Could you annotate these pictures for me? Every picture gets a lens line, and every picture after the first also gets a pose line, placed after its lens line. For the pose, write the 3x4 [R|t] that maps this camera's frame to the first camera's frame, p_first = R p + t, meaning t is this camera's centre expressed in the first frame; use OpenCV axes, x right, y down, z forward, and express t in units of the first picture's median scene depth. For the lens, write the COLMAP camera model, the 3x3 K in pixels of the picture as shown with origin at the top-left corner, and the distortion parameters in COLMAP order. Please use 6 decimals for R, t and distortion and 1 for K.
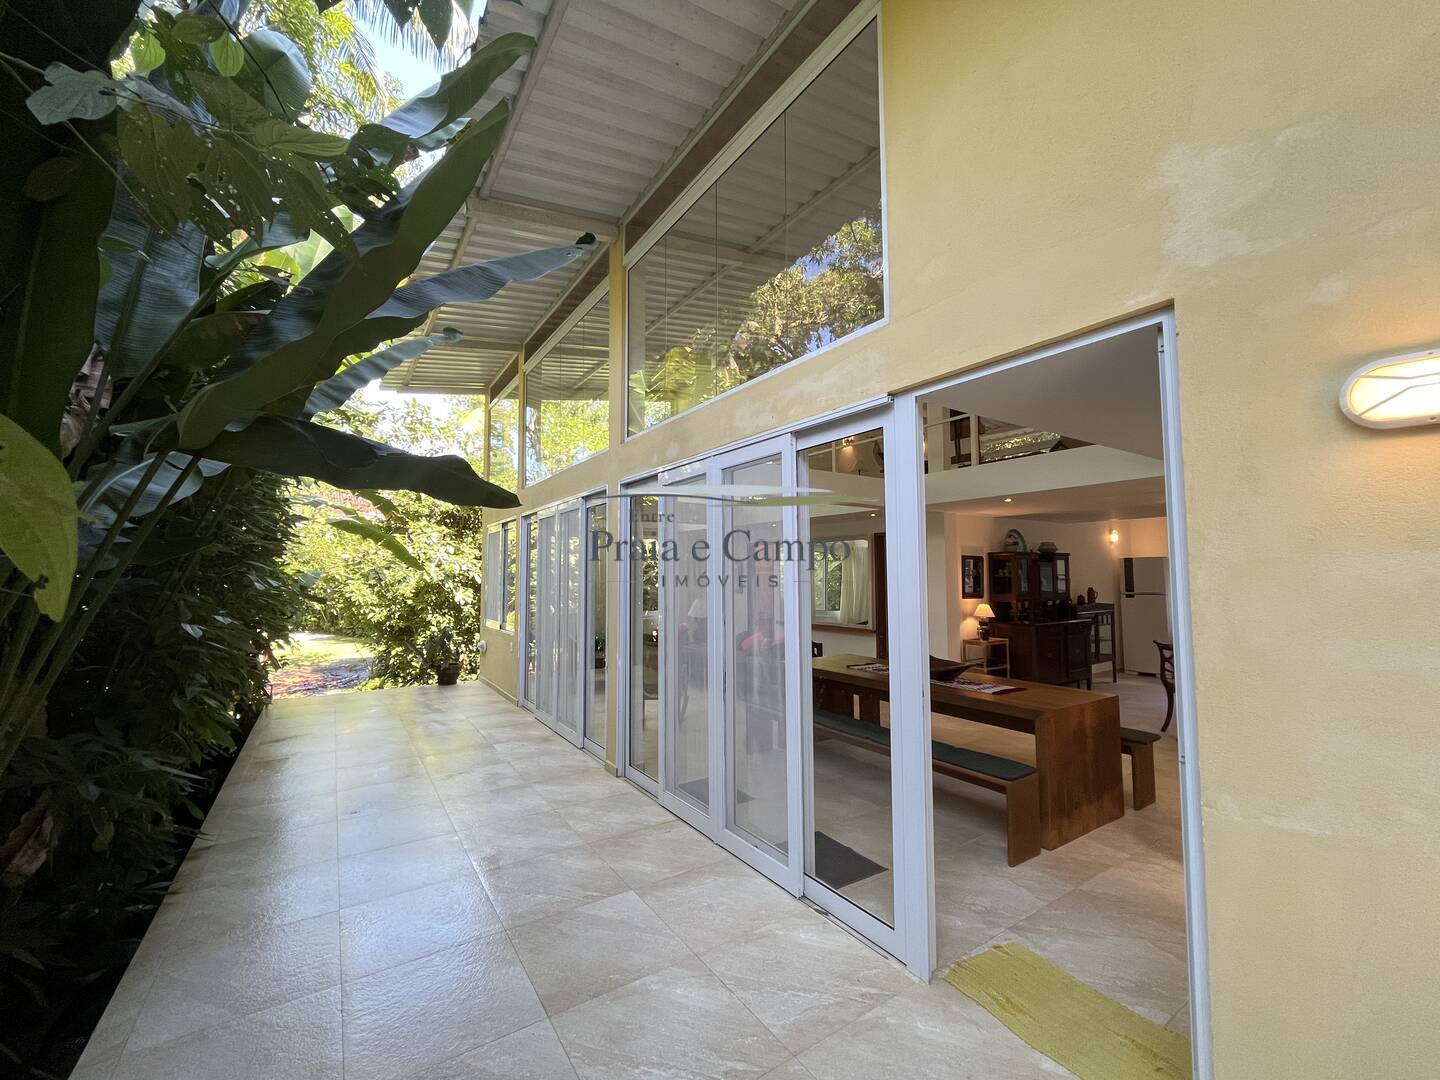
lens RADIAL K [[587.5, 0, 707.2], [0, 587.5, 540.0], [0, 0, 1]] dist [0.000511, -0.000452]
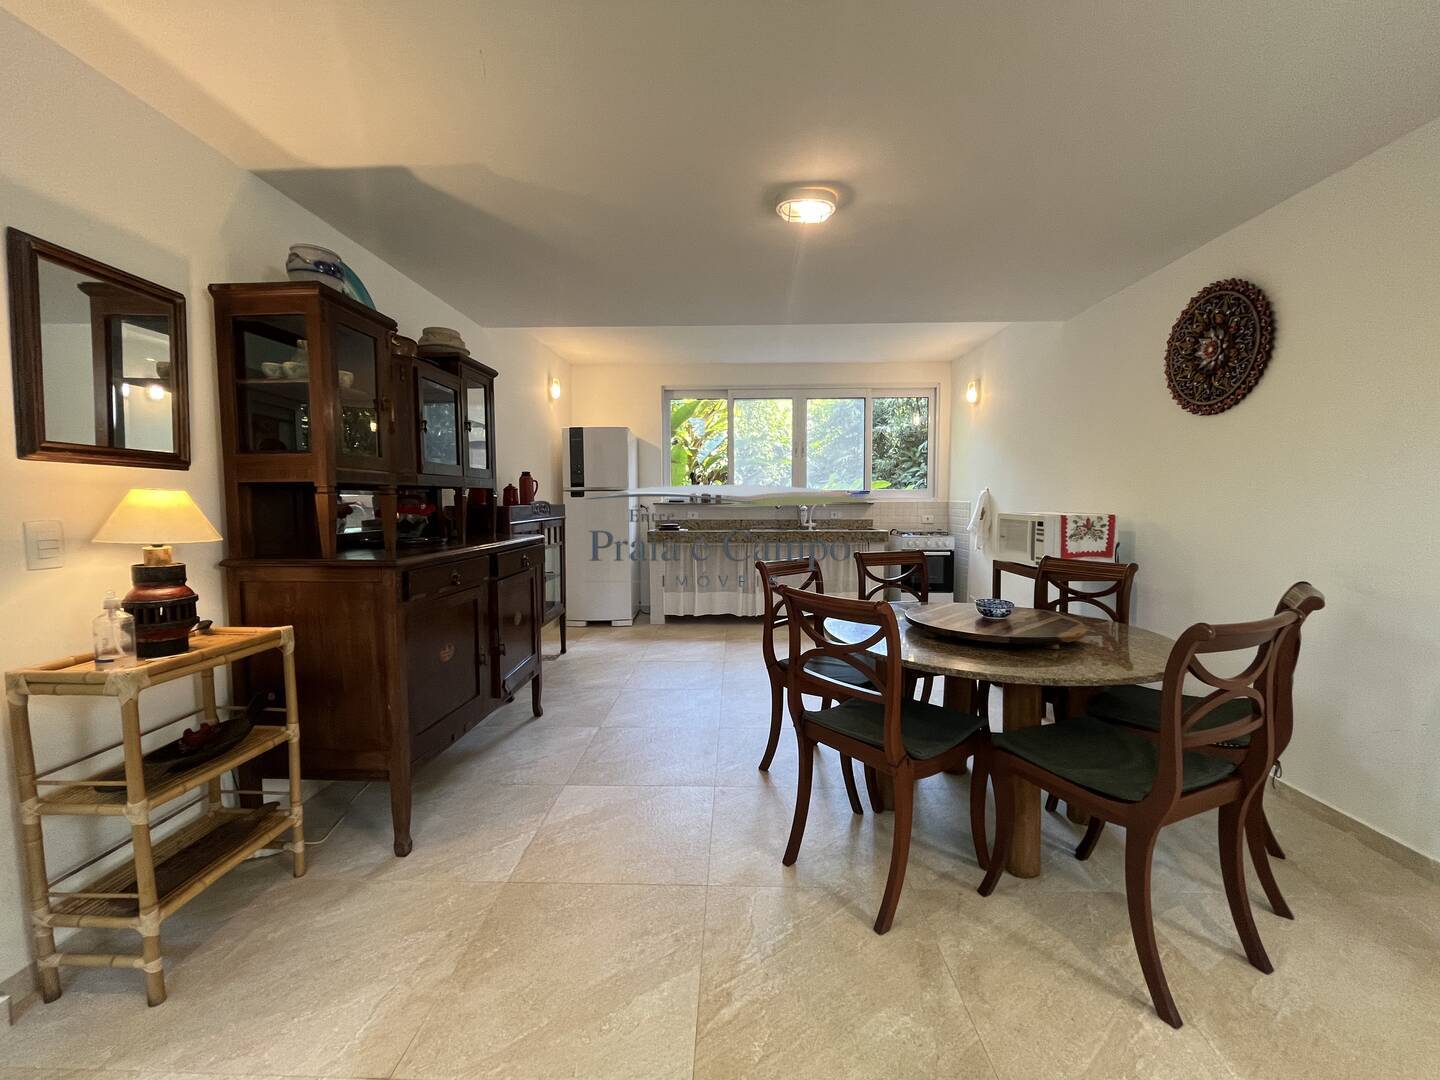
lens RADIAL K [[587.5, 0, 718.1], [0, 587.5, 537.7], [0, 0, 1]] dist [0.000511, -0.000452]
pose [[0.570517, -0.050475, 0.819733, 0.384410], [-0.048822, 0.994260, 0.095201, 0.091209], [-0.819833, -0.094335, 0.564778, 0.665466]]
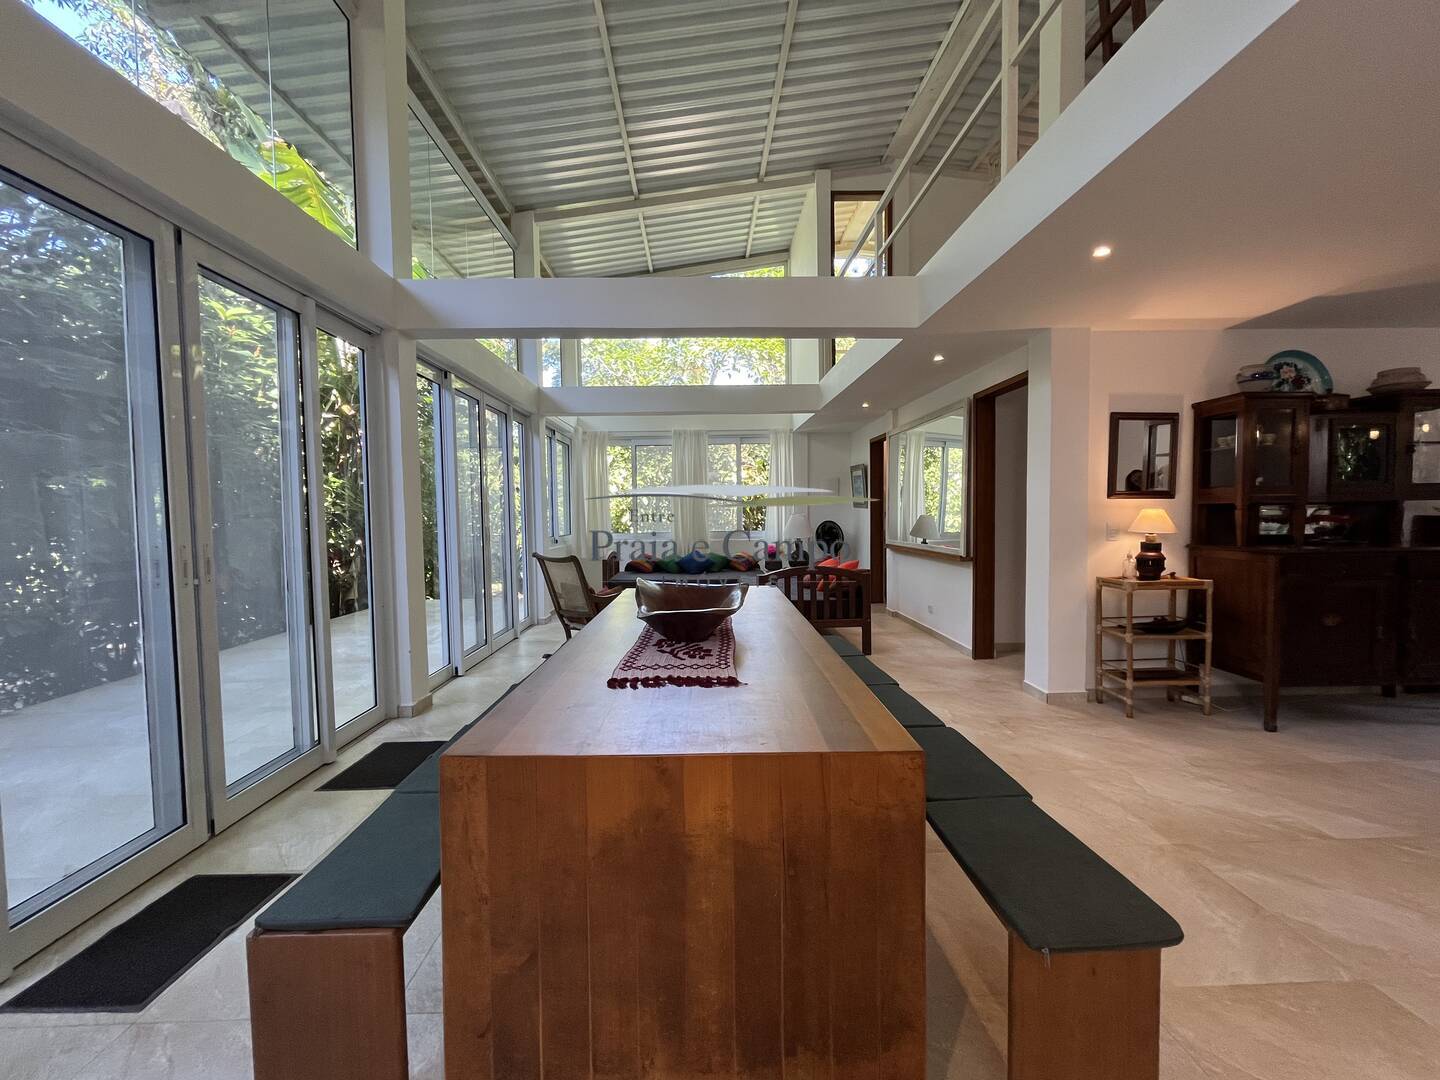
lens RADIAL K [[587.5, 0, 719.6], [0, 587.5, 540.4], [0, 0, 1]] dist [0.000511, -0.000452]
pose [[0.855144, 0.018243, -0.518069, 0.389173], [0.039988, 0.994081, 0.101011, 0.067743], [0.516846, -0.107096, 0.849353, 0.371035]]
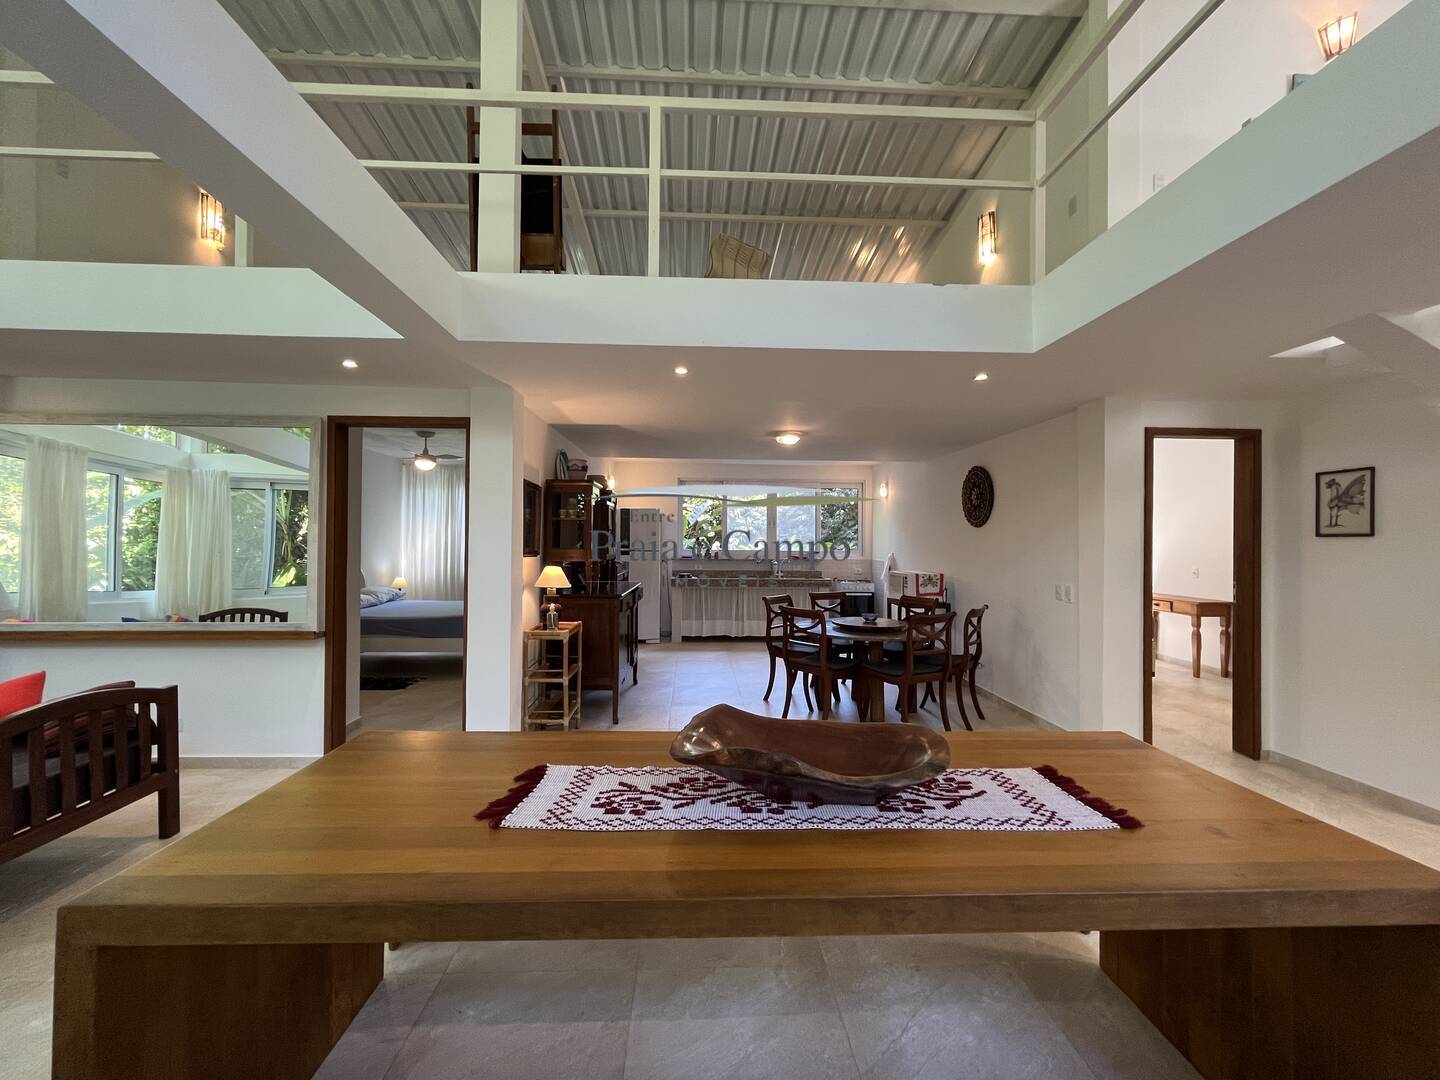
lens RADIAL K [[587.5, 0, 720.4], [0, 587.5, 540.6], [0, 0, 1]] dist [0.000511, -0.000452]
pose [[0.506787, 0.007327, 0.862040, 0.057962], [-0.060341, 0.997813, 0.026993, 0.054175], [-0.859957, -0.065695, 0.506121, 0.535985]]
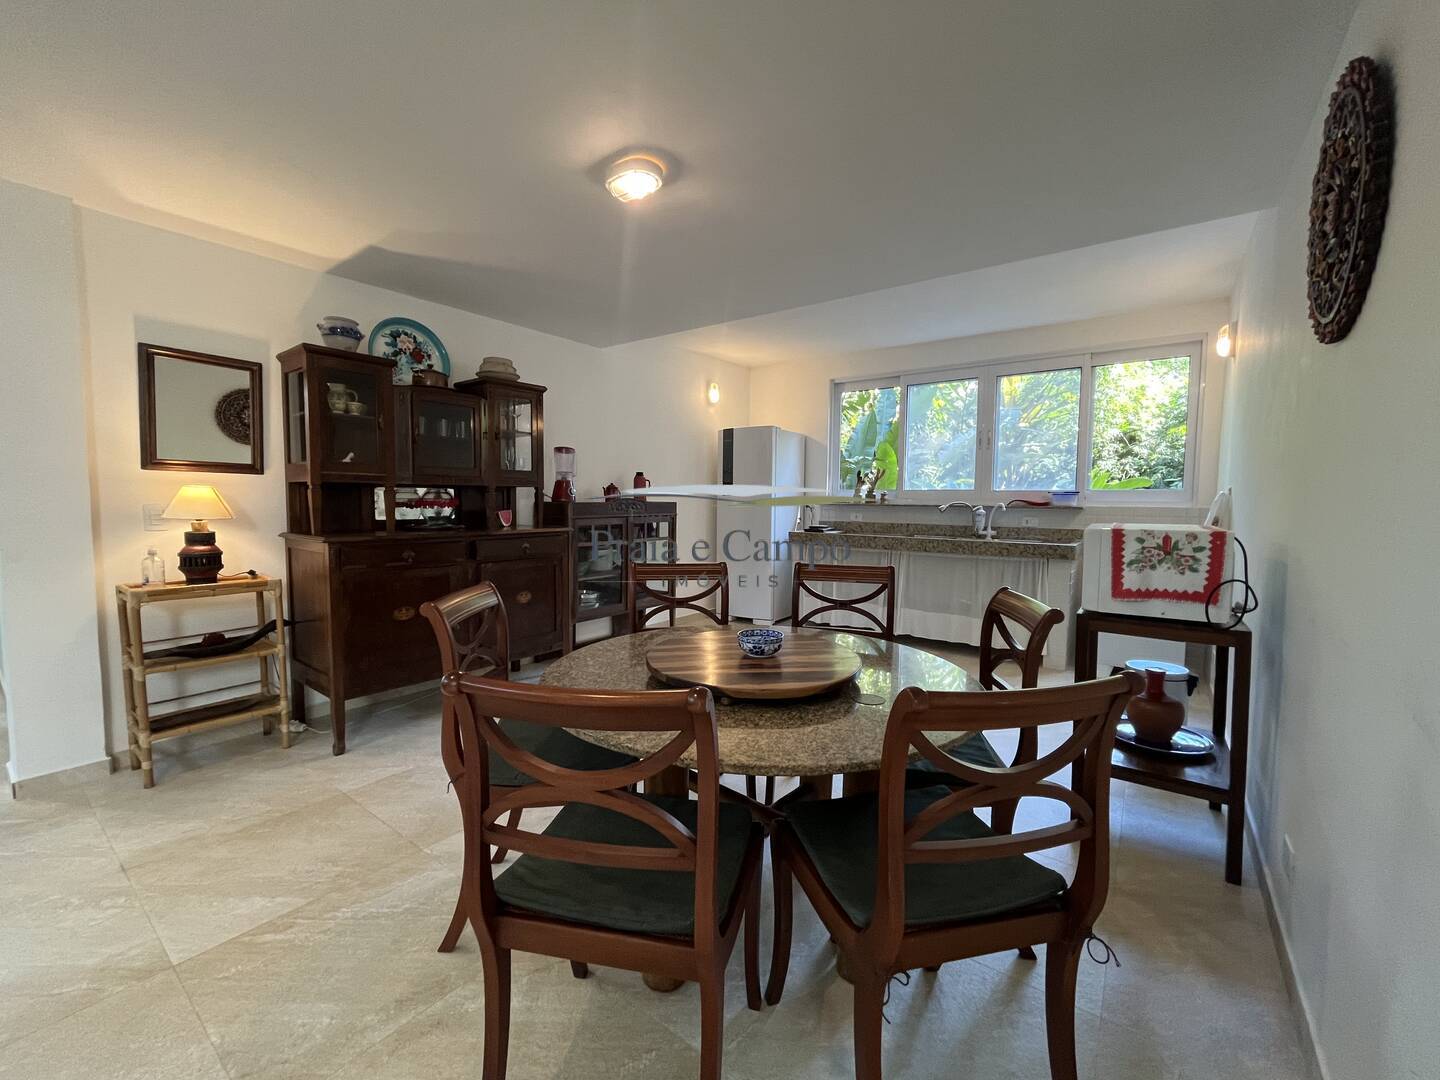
lens RADIAL K [[587.5, 0, 717.5], [0, 587.5, 538.9], [0, 0, 1]] dist [0.000511, -0.000452]
pose [[0.938274, -0.009861, 0.345753, 0.599495], [-0.034675, 0.991877, 0.122386, 0.082076], [-0.344151, -0.126820, 0.930310, 0.524388]]
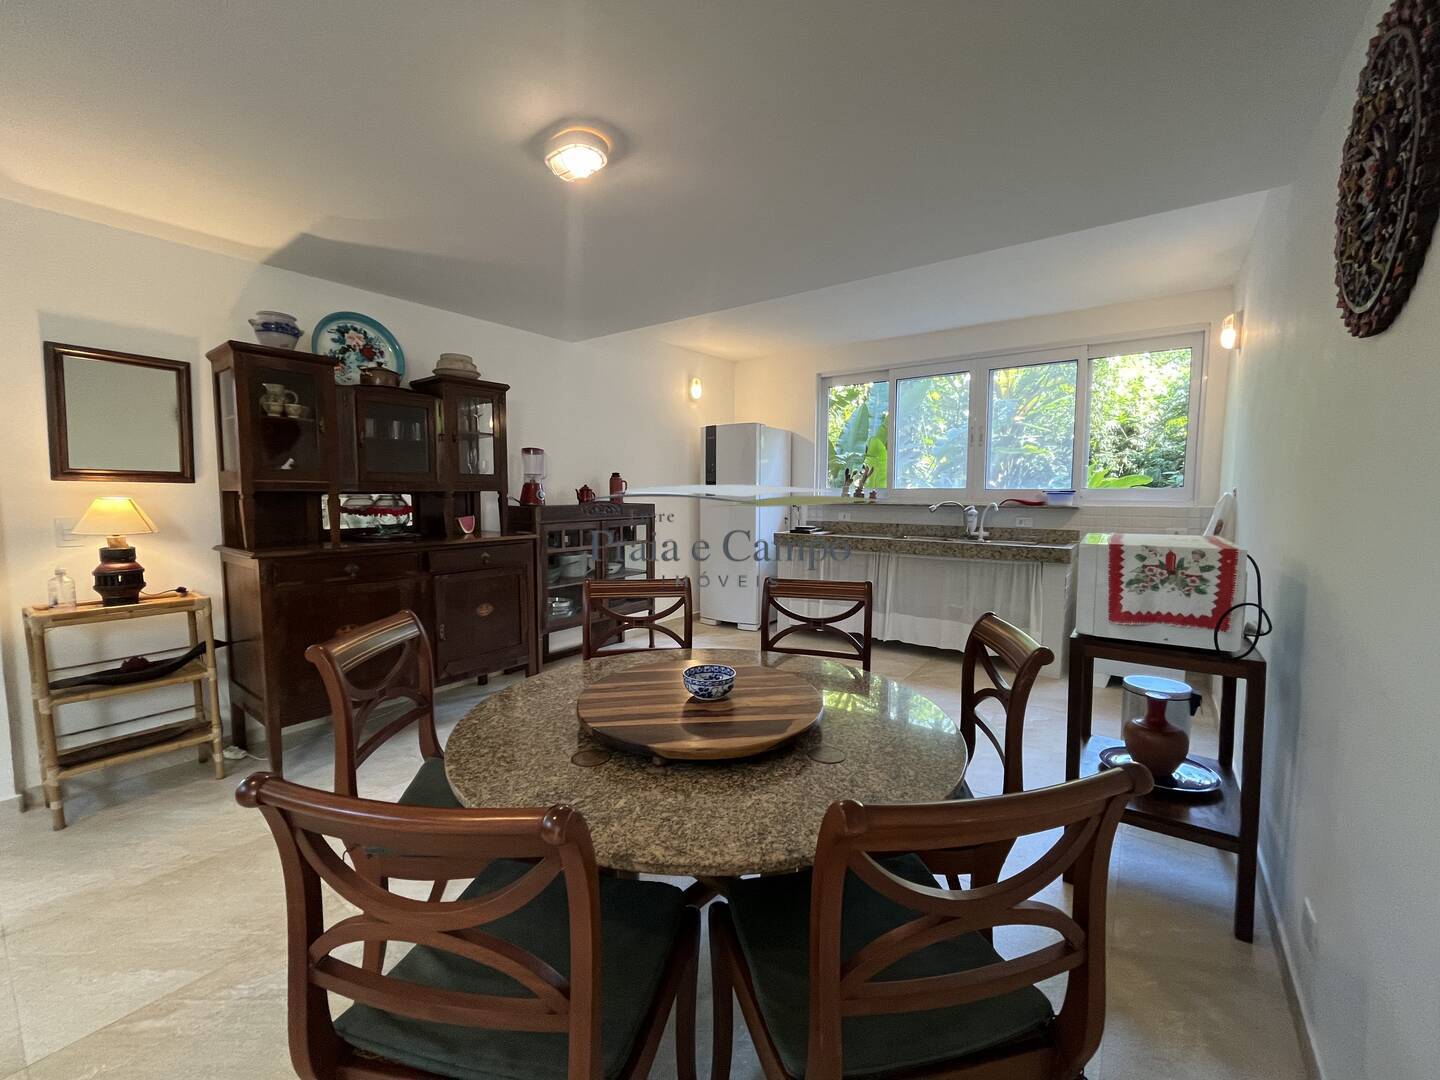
lens RADIAL K [[587.5, 0, 717.3], [0, 587.5, 538.5], [0, 0, 1]] dist [0.000511, -0.000452]
pose [[0.937247, -0.020222, 0.348079, 0.625577], [-0.028300, 0.990611, 0.133751, 0.074591], [-0.347516, -0.135208, 0.927875, 0.544264]]
